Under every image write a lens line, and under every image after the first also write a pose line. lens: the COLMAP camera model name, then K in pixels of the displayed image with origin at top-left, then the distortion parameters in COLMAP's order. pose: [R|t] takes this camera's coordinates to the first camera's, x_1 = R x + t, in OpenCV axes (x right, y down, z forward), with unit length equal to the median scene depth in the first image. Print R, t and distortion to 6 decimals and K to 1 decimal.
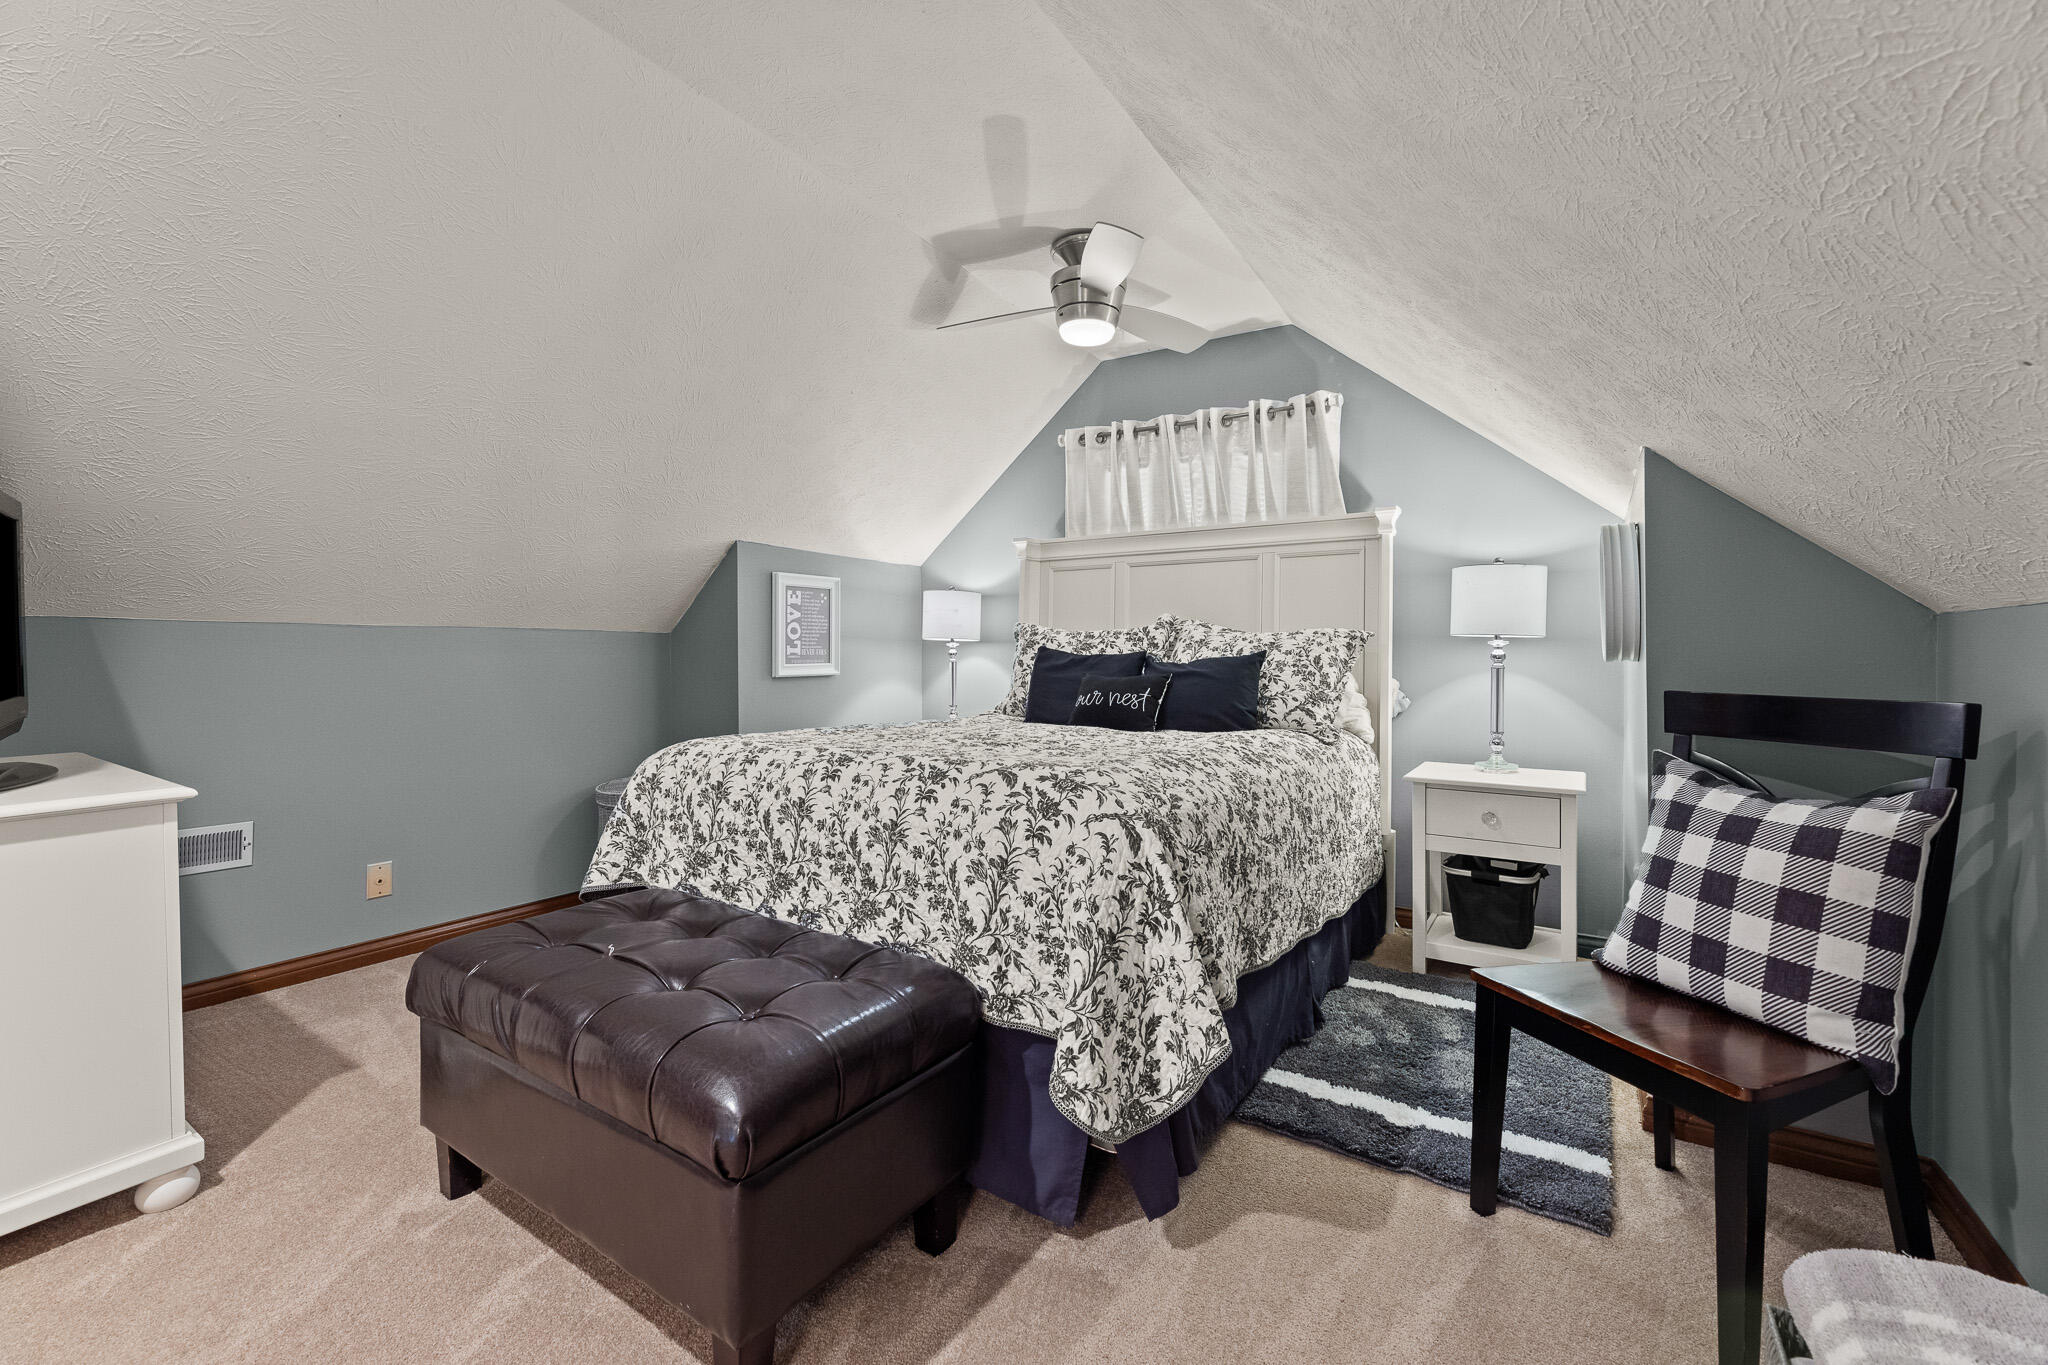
lens RADIAL K [[819.5, 0, 1029.5], [0, 819.5, 679.0], [0, 0, 1]] dist [0.000160, -0.000178]
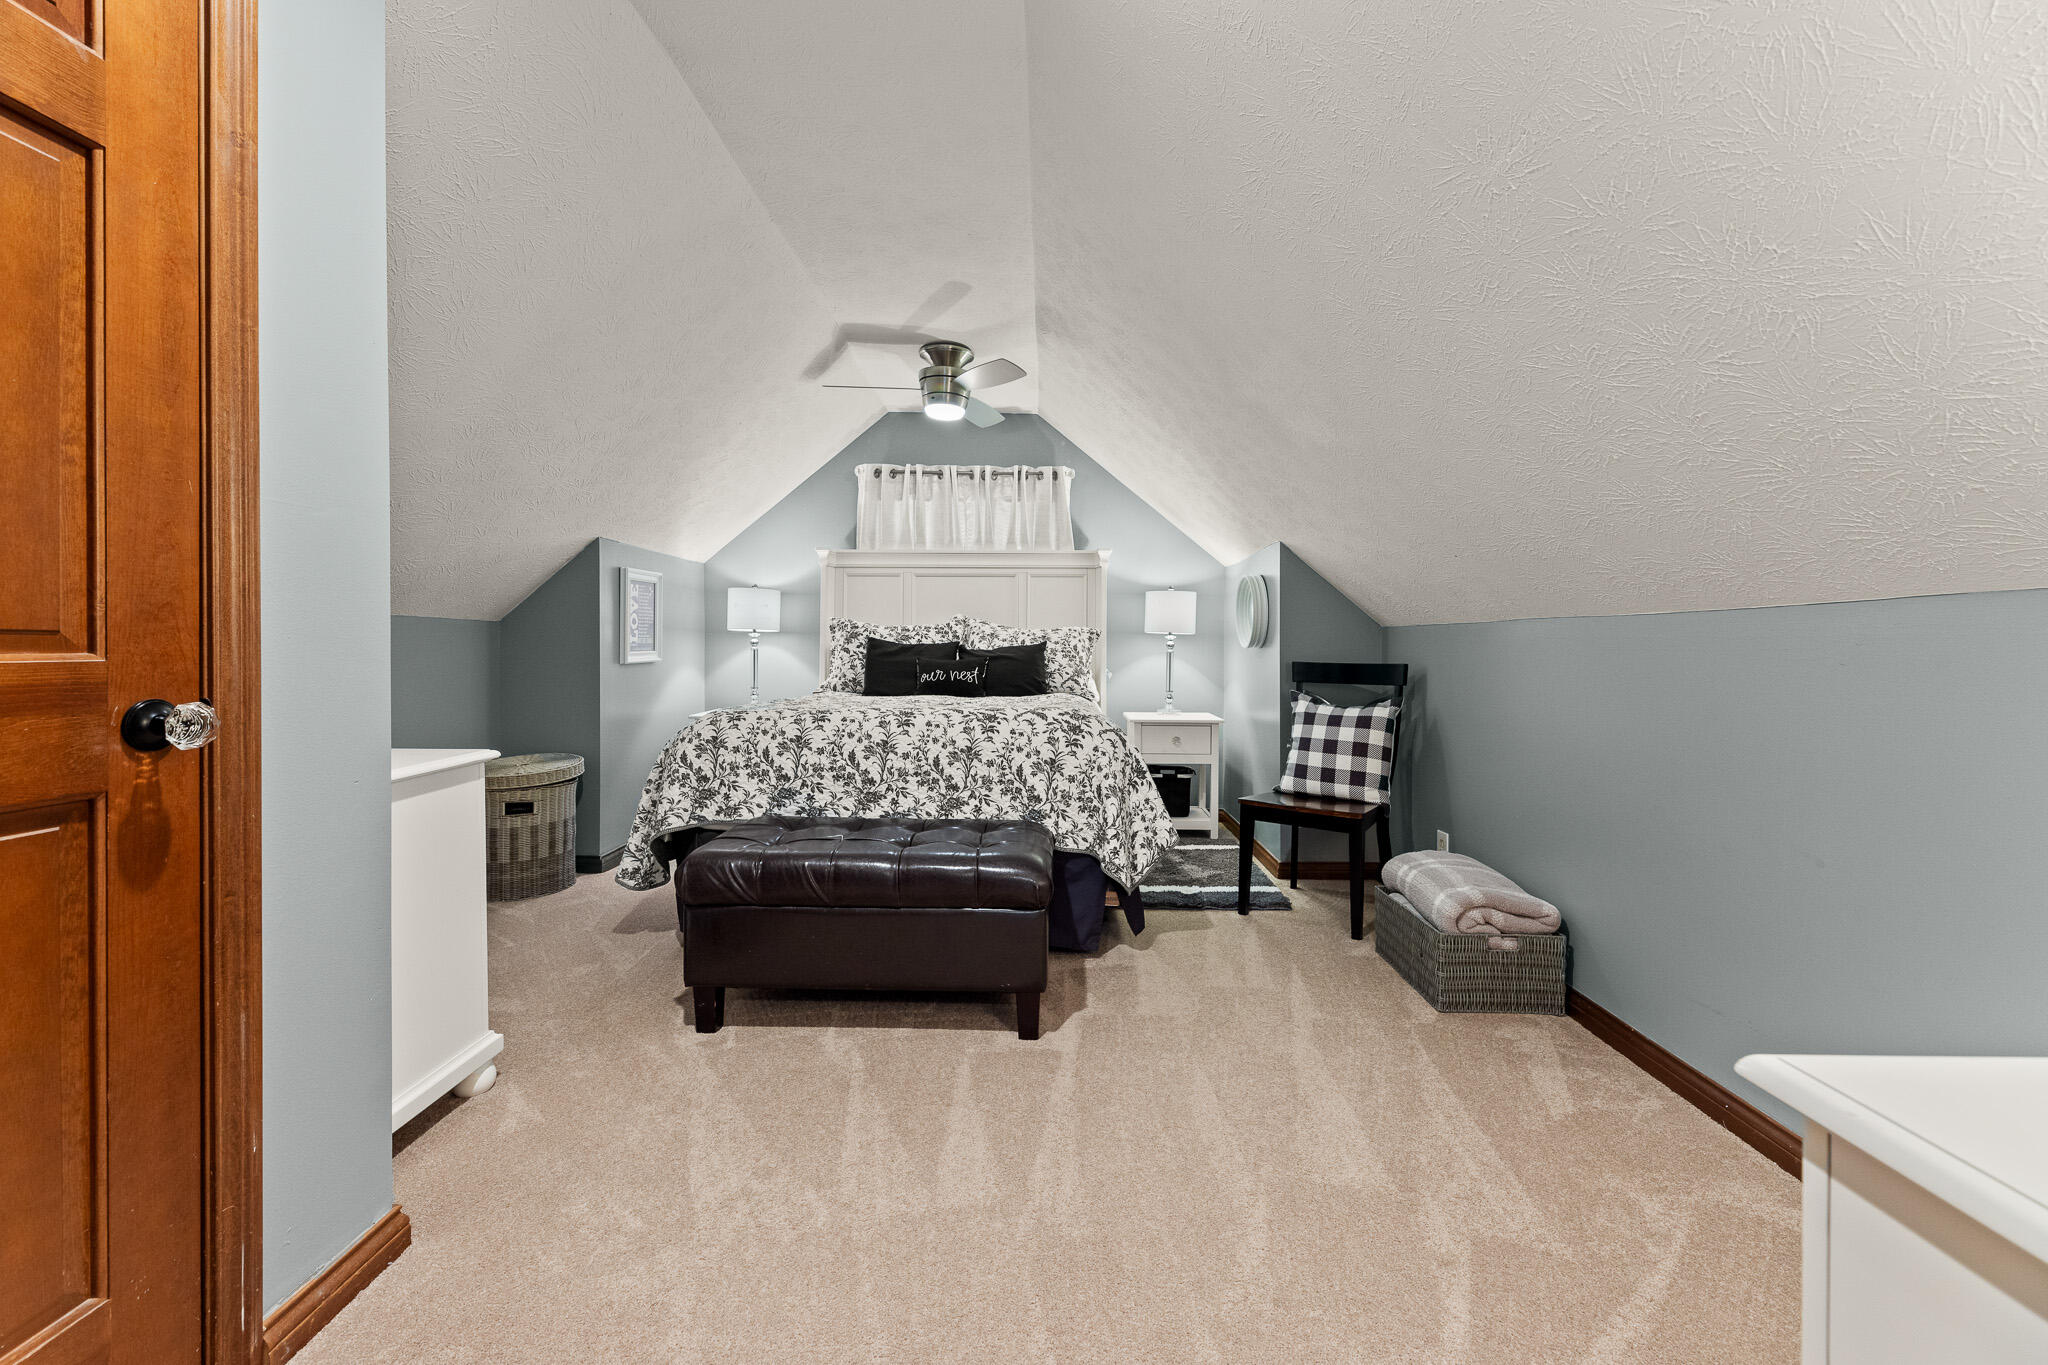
lens RADIAL K [[794.5, 0, 1018.5], [0, 794.5, 691.2], [0, 0, 1]] dist [0.001198, 0.000005]
pose [[0.861112, -0.028118, 0.507638, -0.741580], [0.013428, 0.999379, 0.032577, 0.012481], [-0.508239, -0.021236, 0.860954, -0.334371]]
